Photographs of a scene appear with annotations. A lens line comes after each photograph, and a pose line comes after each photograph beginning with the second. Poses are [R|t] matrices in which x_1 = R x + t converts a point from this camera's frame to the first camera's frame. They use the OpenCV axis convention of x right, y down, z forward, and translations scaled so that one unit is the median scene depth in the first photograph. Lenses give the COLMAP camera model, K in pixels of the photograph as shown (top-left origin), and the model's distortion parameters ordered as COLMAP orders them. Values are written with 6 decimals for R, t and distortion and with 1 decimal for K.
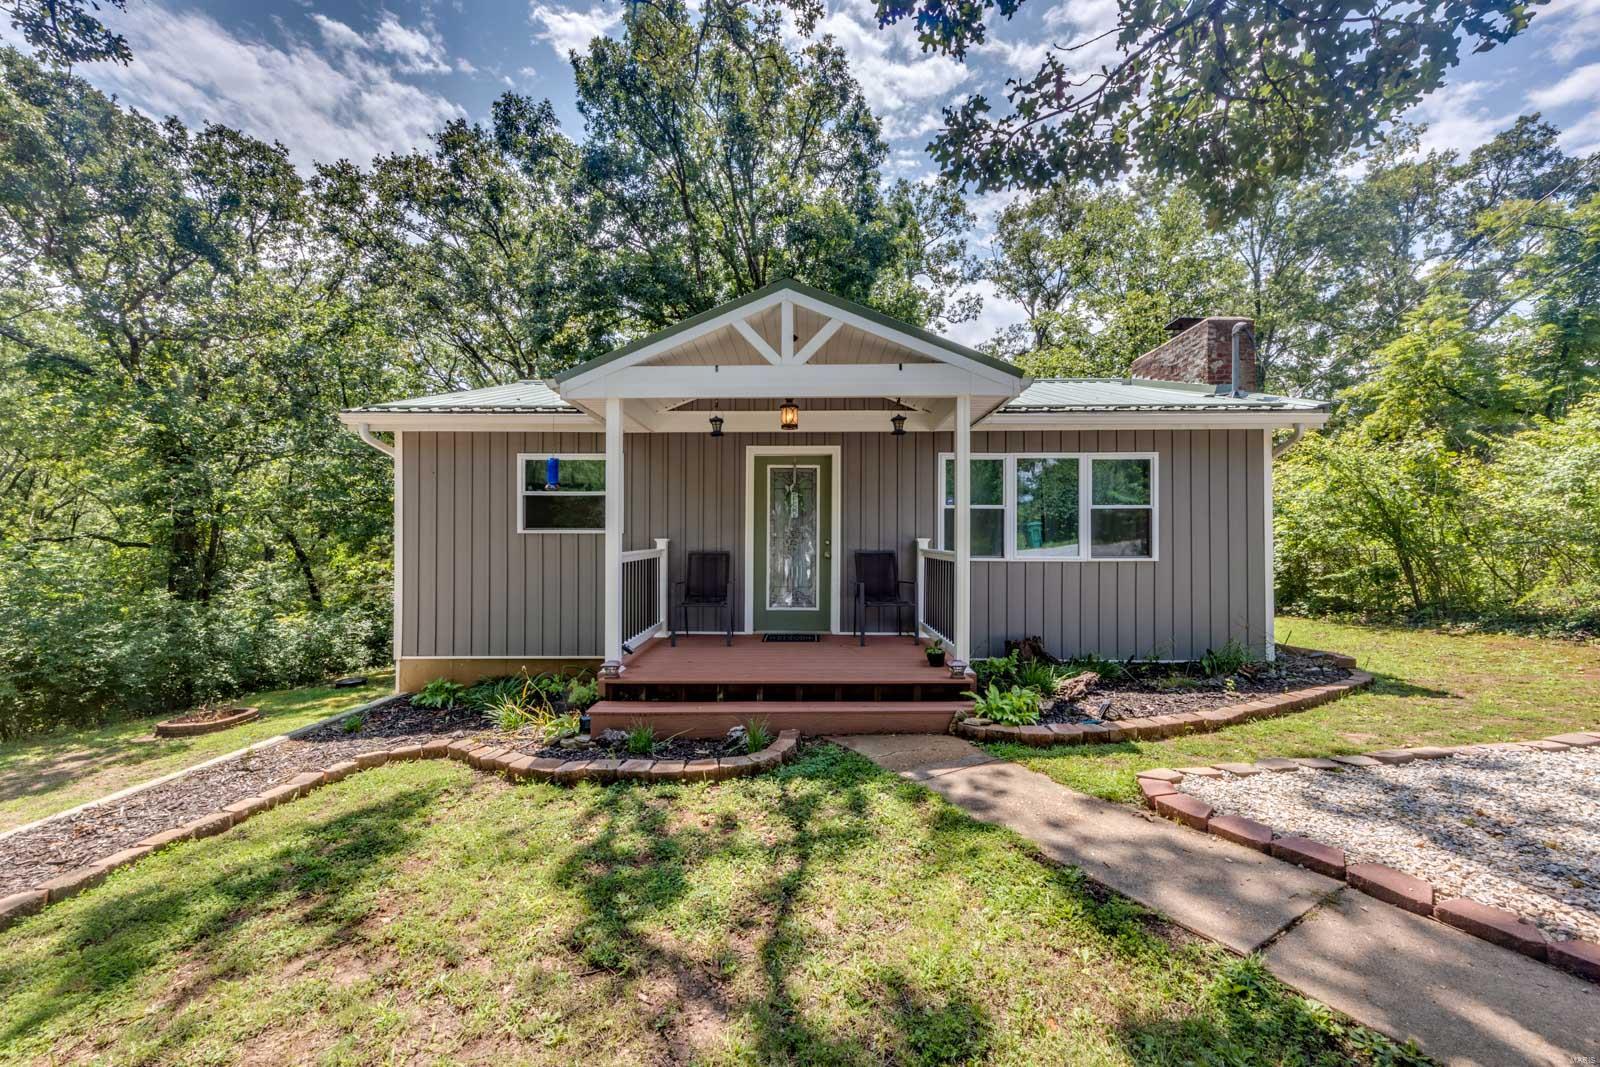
lens RADIAL K [[621.9, 0, 797.2], [0, 621.9, 547.4], [0, 0, 1]] dist [0.000557, 0.000020]
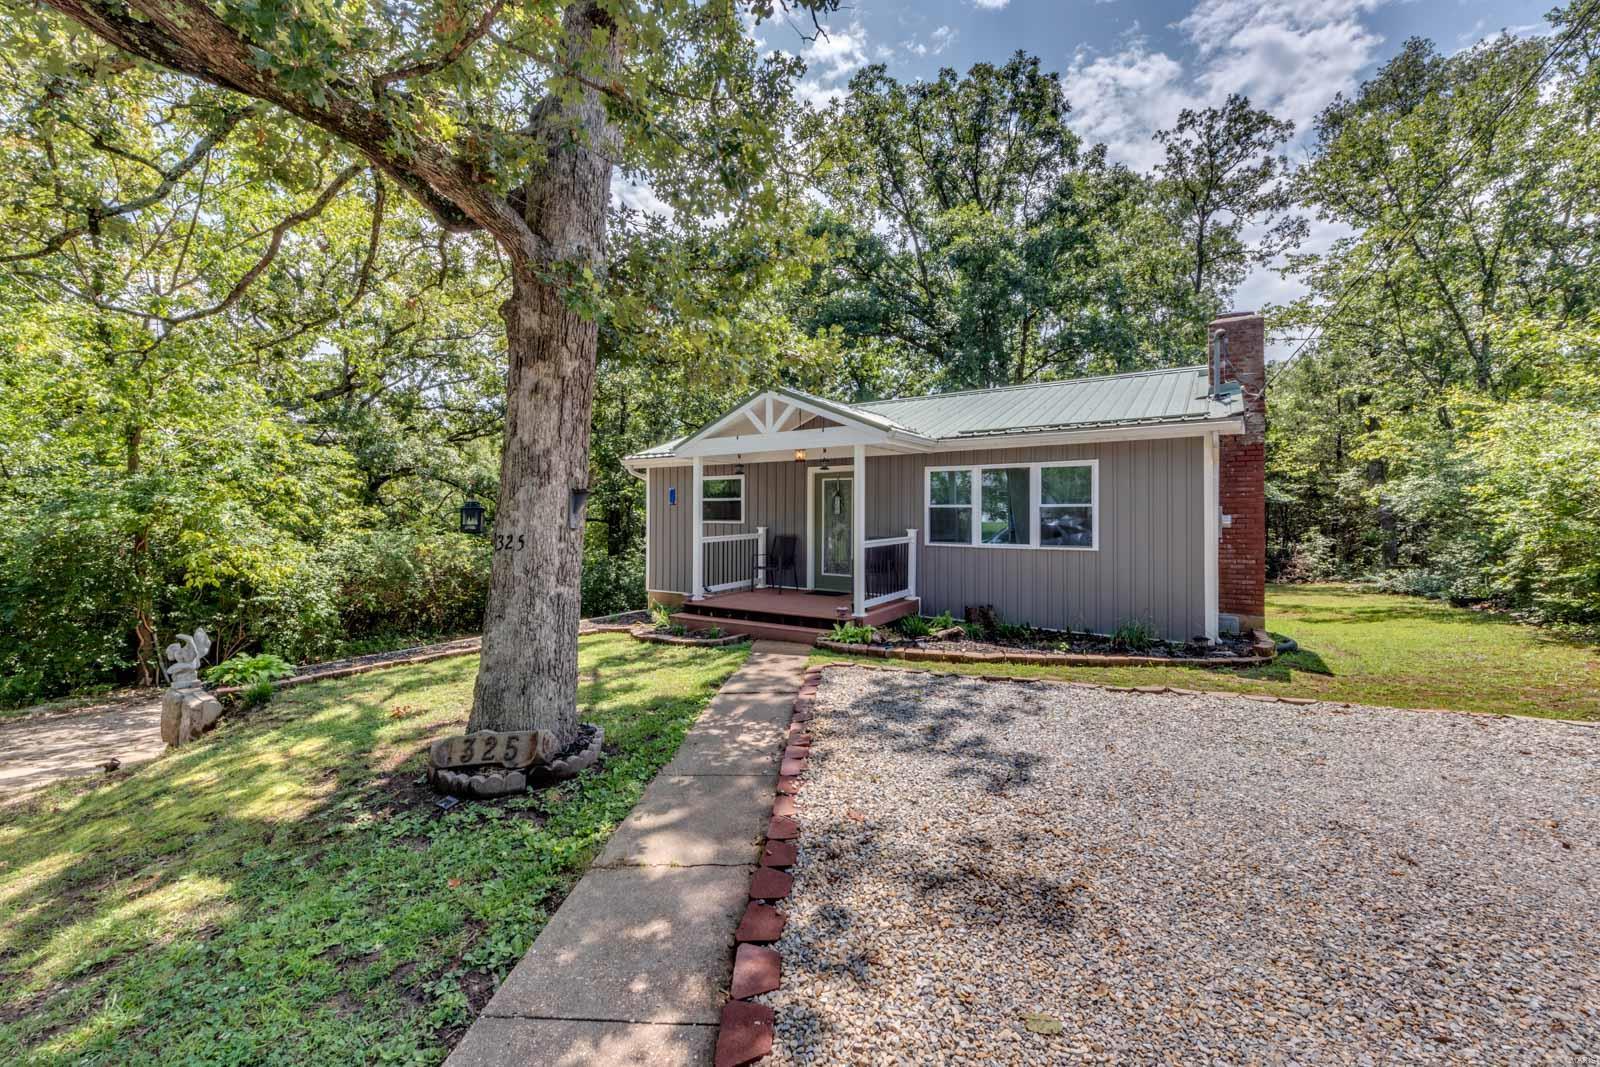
lens RADIAL K [[658.4, 0, 787.4], [0, 658.4, 524.0], [0, 0, 1]] dist [-0.000429, 0.000012]
pose [[0.829408, 0.009546, -0.558562, 0.793044], [-0.004200, 0.999932, 0.010852, -0.040355], [0.558628, -0.006654, 0.829392, -0.388707]]
